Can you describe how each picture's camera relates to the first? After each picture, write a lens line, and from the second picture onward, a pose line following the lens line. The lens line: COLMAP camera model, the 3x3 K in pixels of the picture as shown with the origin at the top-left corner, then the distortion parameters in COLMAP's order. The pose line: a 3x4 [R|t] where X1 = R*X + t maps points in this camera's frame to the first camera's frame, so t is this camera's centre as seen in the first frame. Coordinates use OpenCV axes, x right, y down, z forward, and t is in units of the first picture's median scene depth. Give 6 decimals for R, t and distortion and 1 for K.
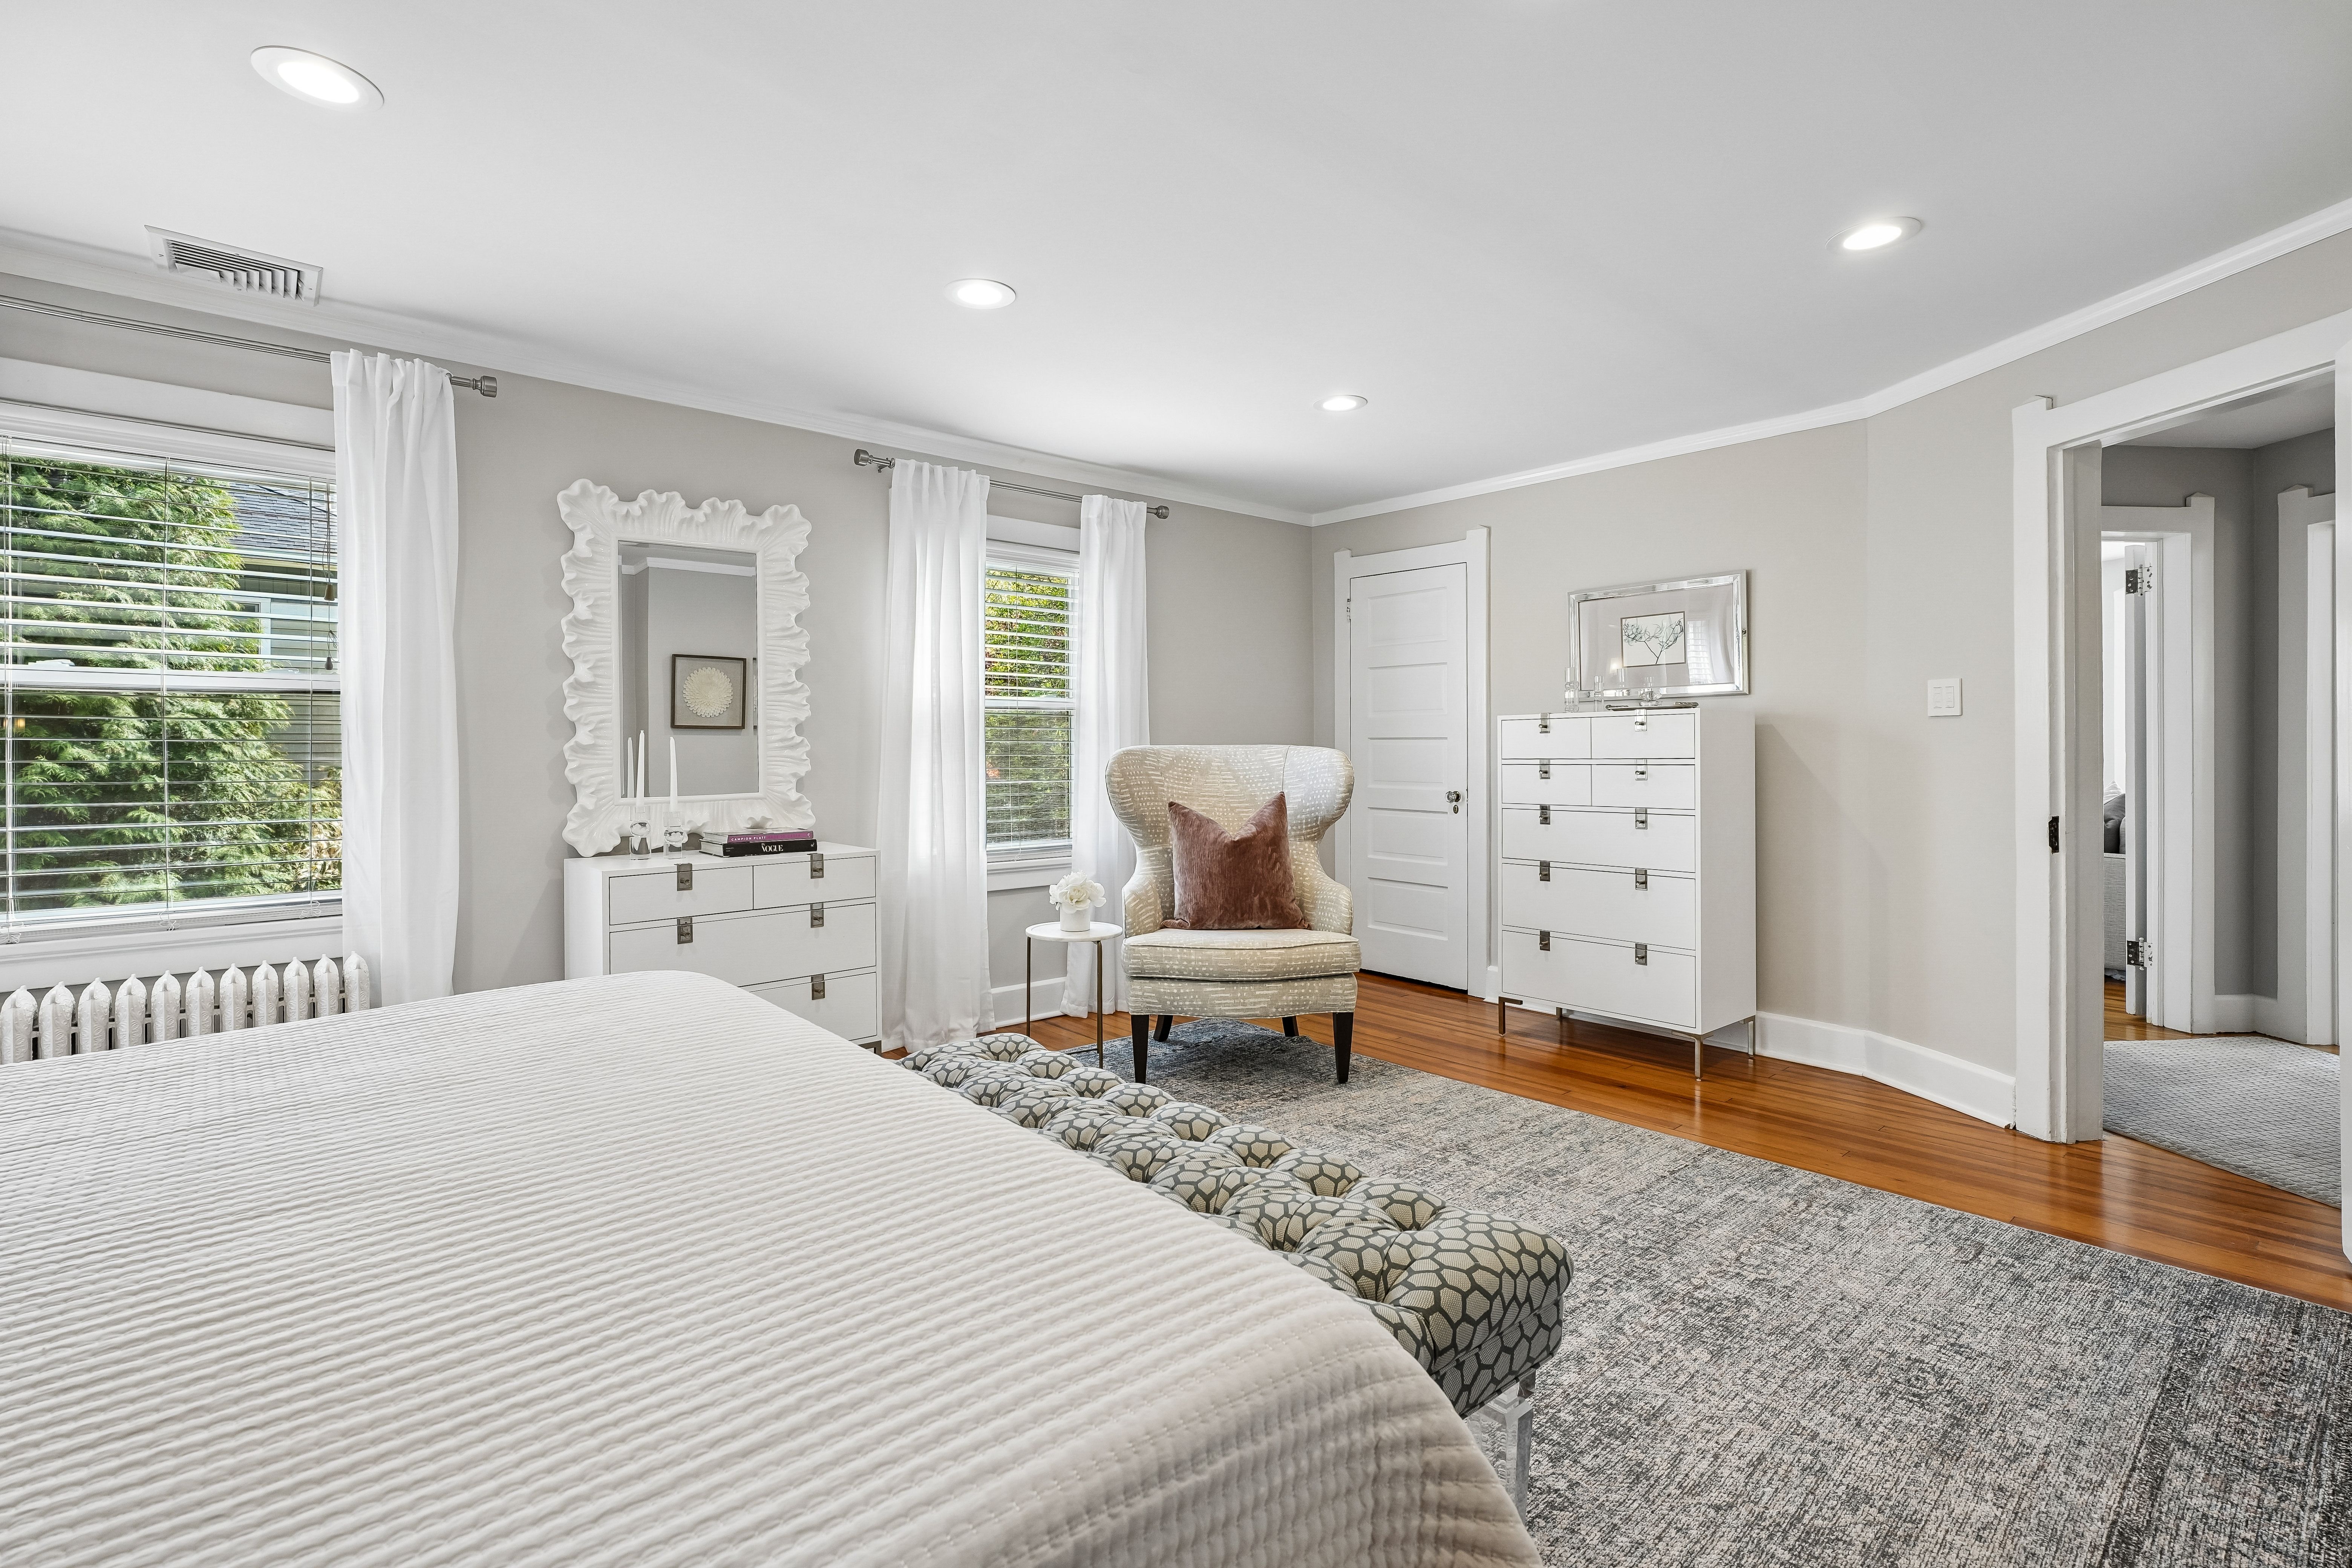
lens RADIAL K [[1086.1, 0, 1175.1], [0, 1086.1, 727.3], [0, 0, 1]] dist [-0.009454, 0.000454]
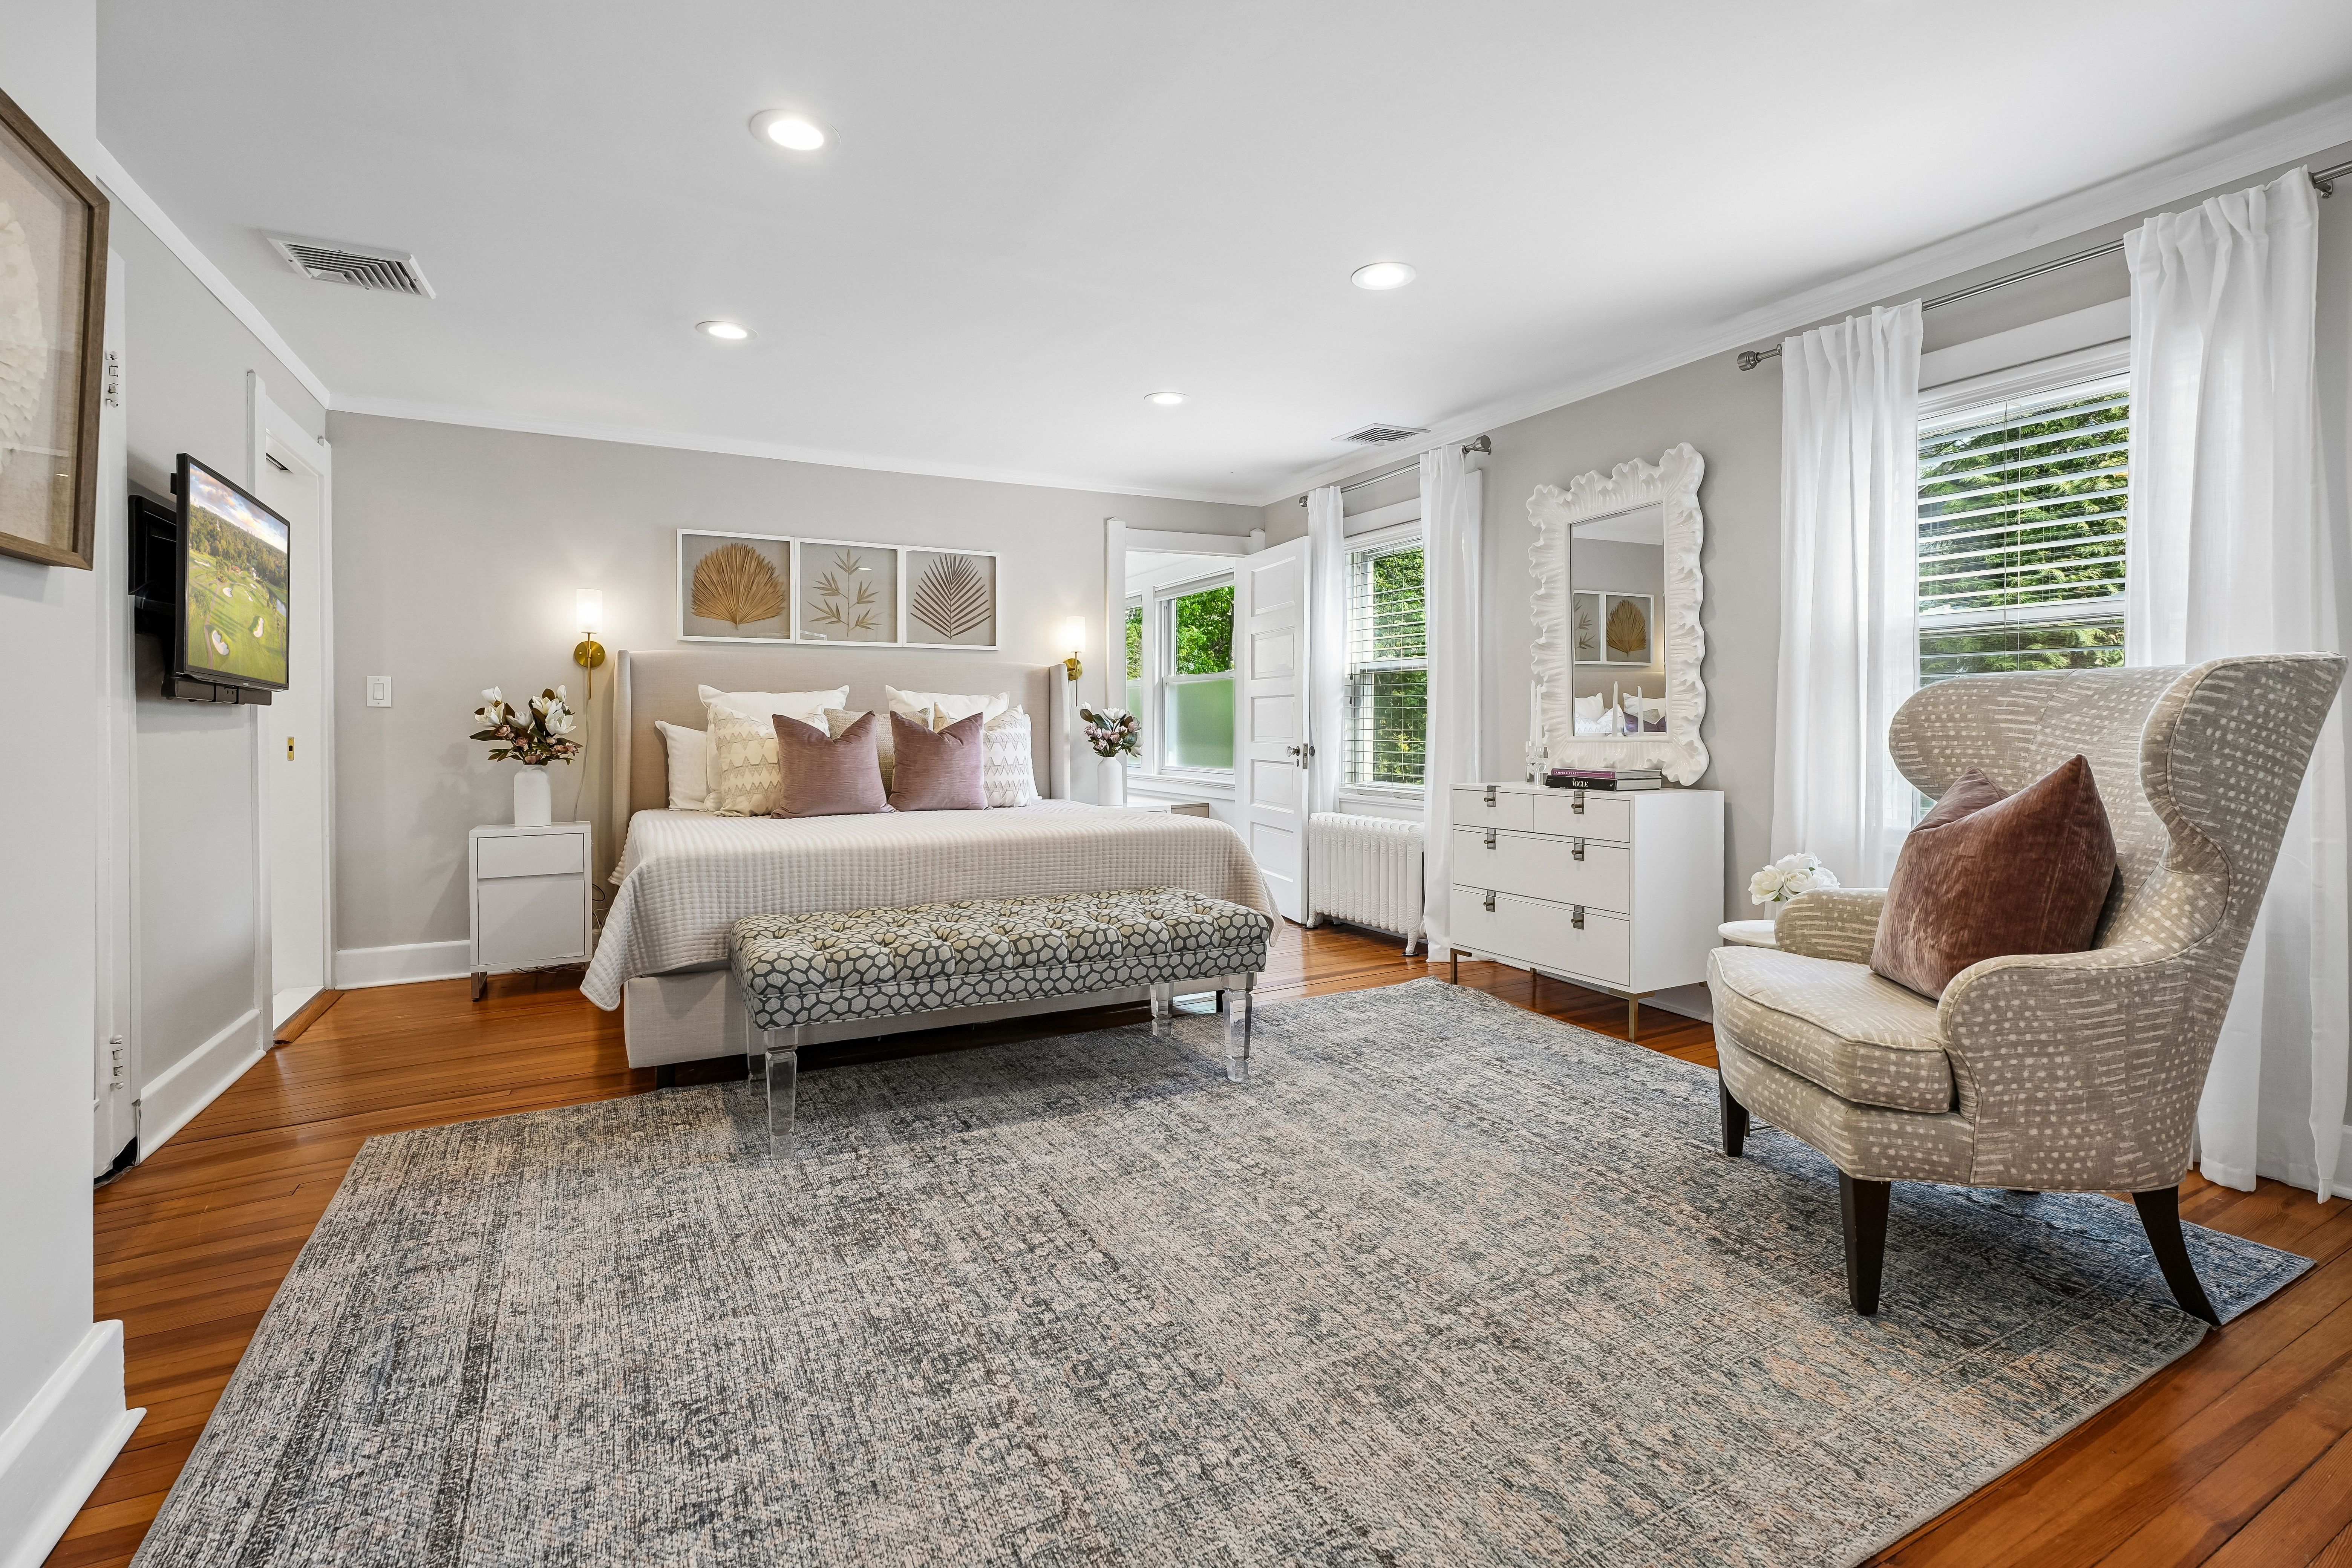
lens RADIAL K [[1086.1, 0, 1175.1], [0, 1086.1, 727.3], [0, 0, 1]] dist [-0.009454, 0.000454]
pose [[-0.242229, 0.005321, -0.970205, 1.032599], [0.020146, 0.999797, 0.000454, 0.060495], [0.970010, -0.019436, -0.242287, 1.149498]]
